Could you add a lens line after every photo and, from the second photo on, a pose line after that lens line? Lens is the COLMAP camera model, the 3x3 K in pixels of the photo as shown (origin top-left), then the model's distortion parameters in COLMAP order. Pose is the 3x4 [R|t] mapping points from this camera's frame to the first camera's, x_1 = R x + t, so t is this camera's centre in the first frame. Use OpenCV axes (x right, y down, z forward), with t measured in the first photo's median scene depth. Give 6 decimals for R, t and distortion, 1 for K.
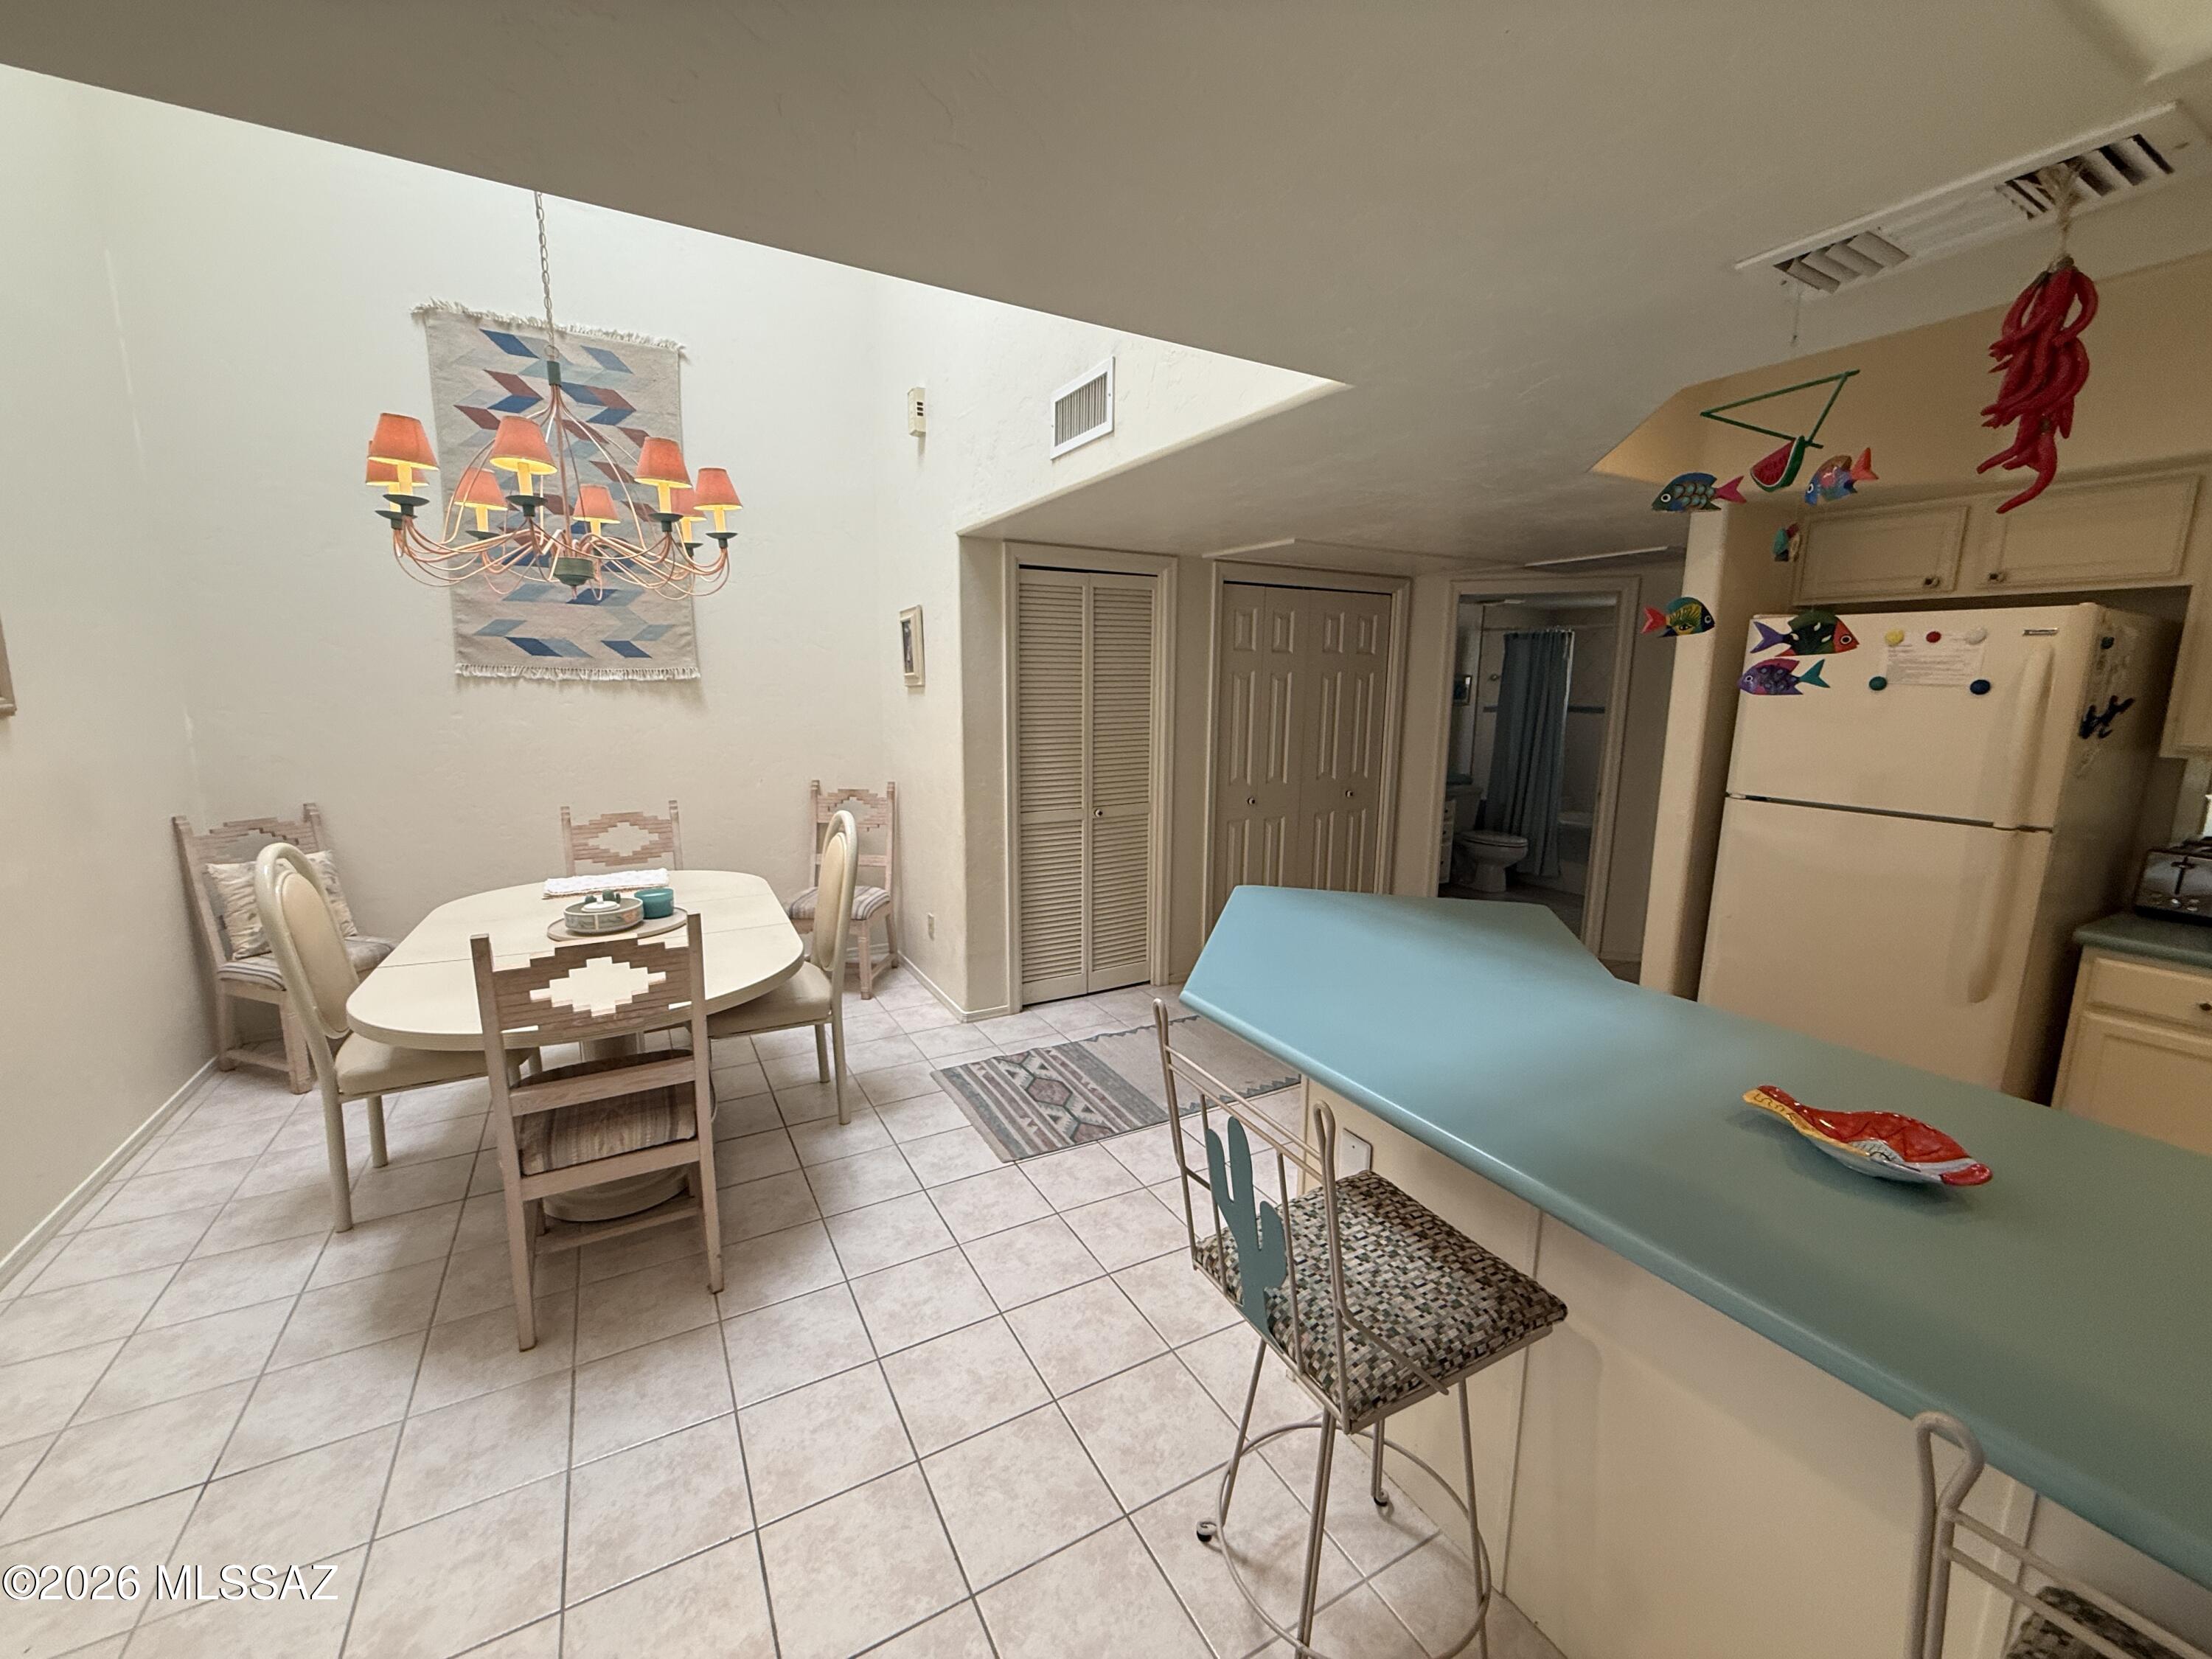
lens RADIAL K [[885.2, 0, 1110.0], [0, 885.2, 837.2], [0, 0, 1]] dist [-0.002080, 0.001039]
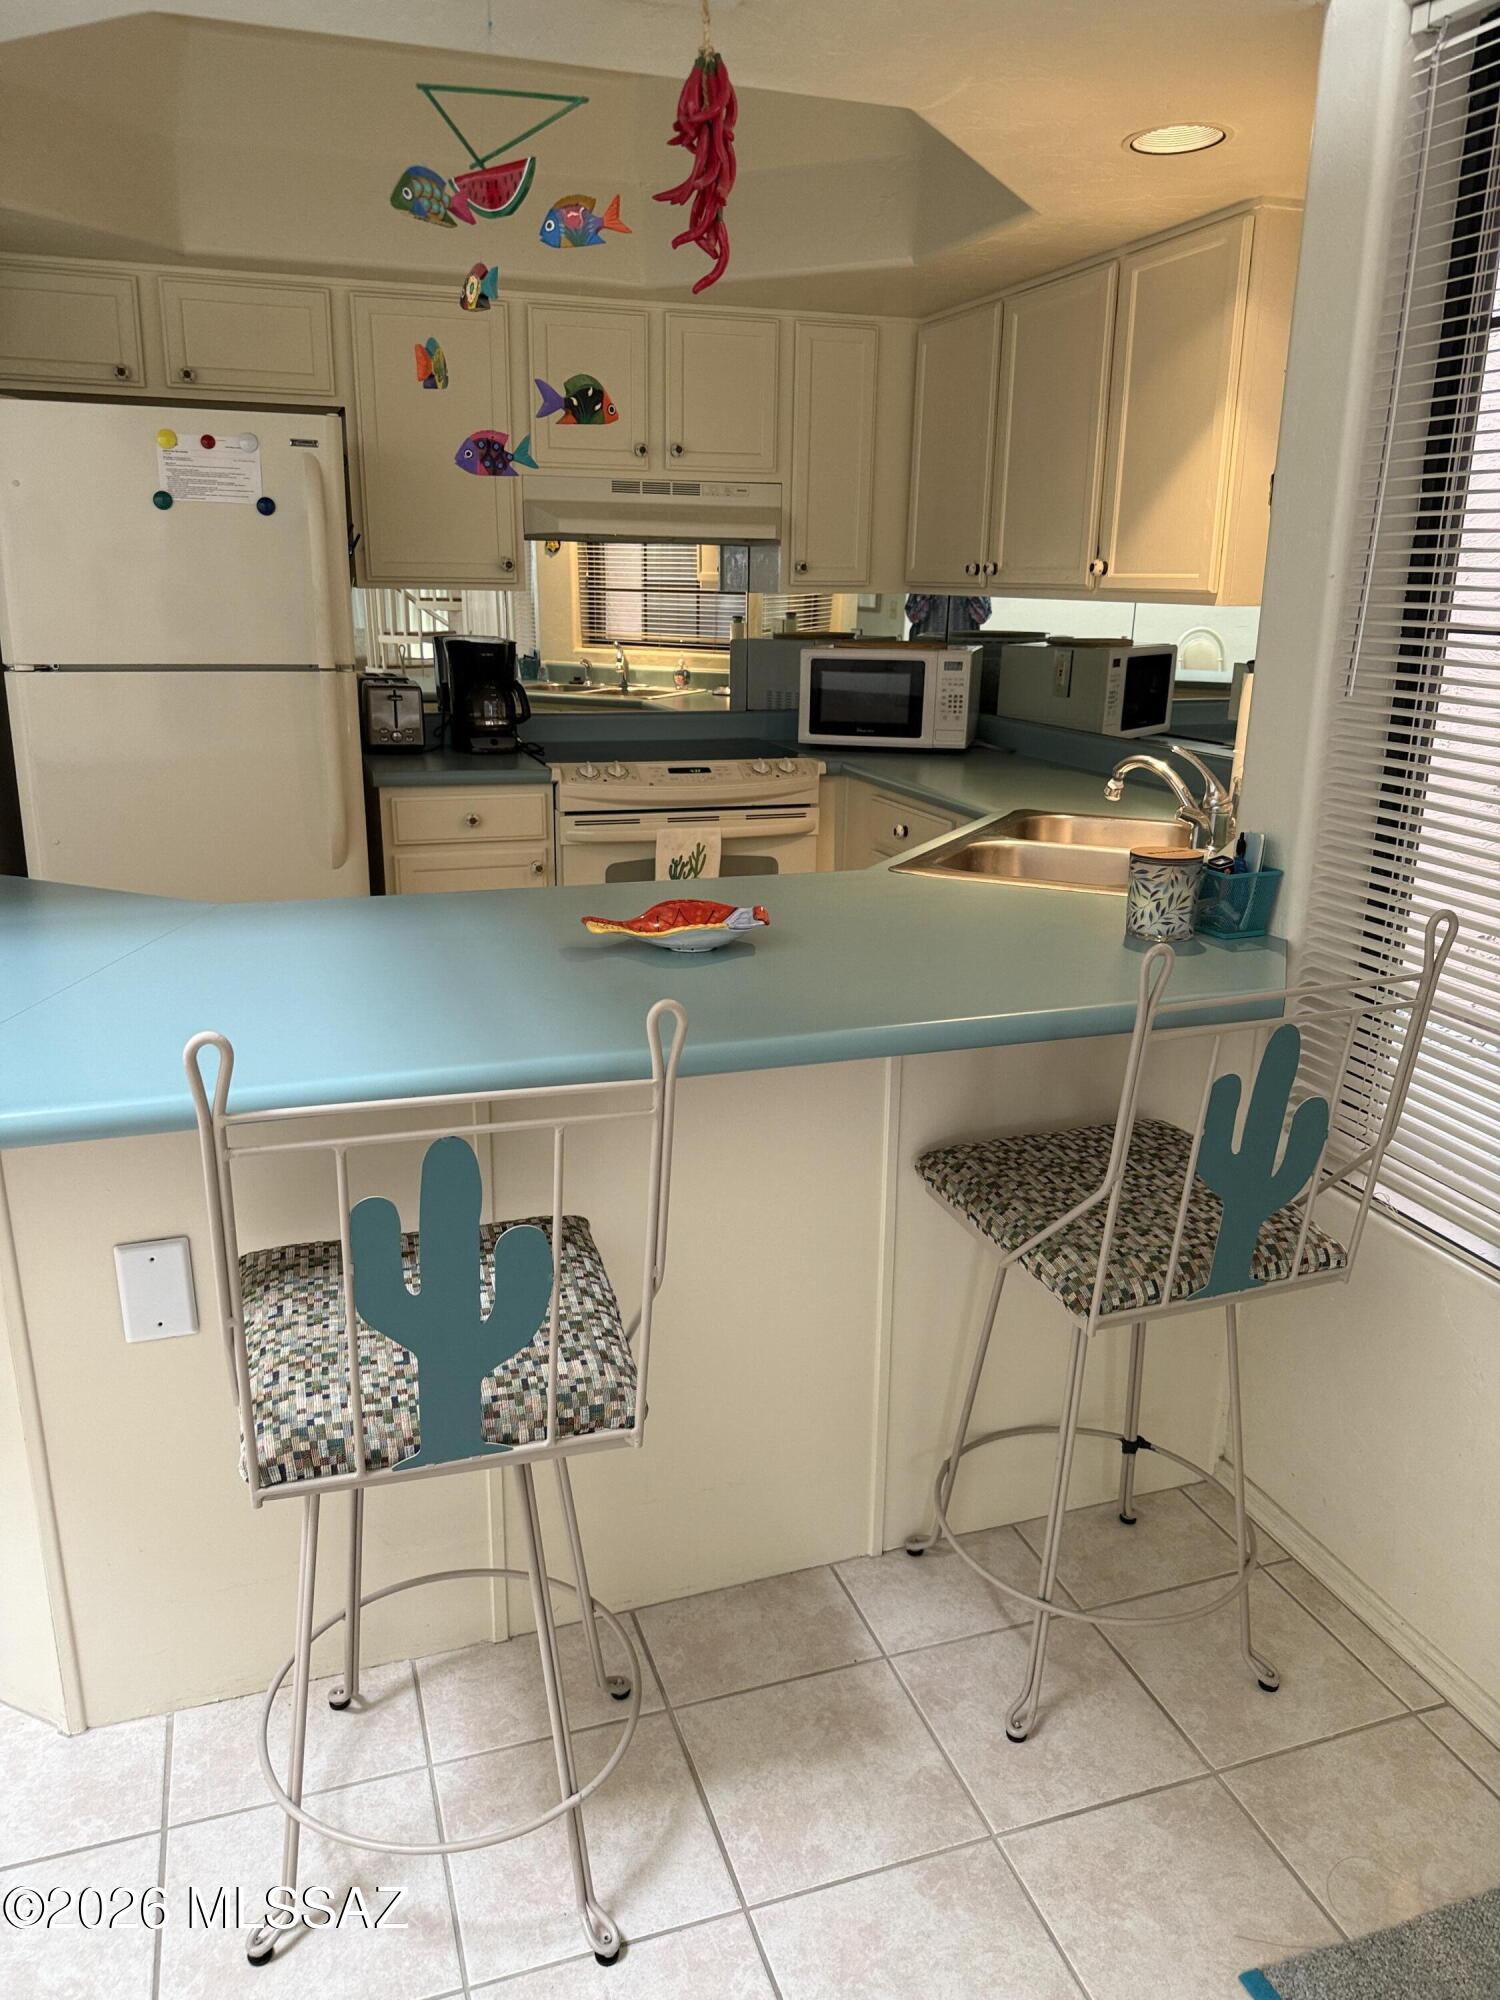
lens RADIAL K [[1405.2, 0, 746.5], [0, 1405.2, 994.7], [0, 0, 1]] dist [0.043491, -0.070823]
pose [[0.171056, -0.283287, 0.943657, -0.533191], [0.157401, 0.953329, 0.257659, 0.004089], [-0.972607, 0.104458, 0.207662, 0.437547]]
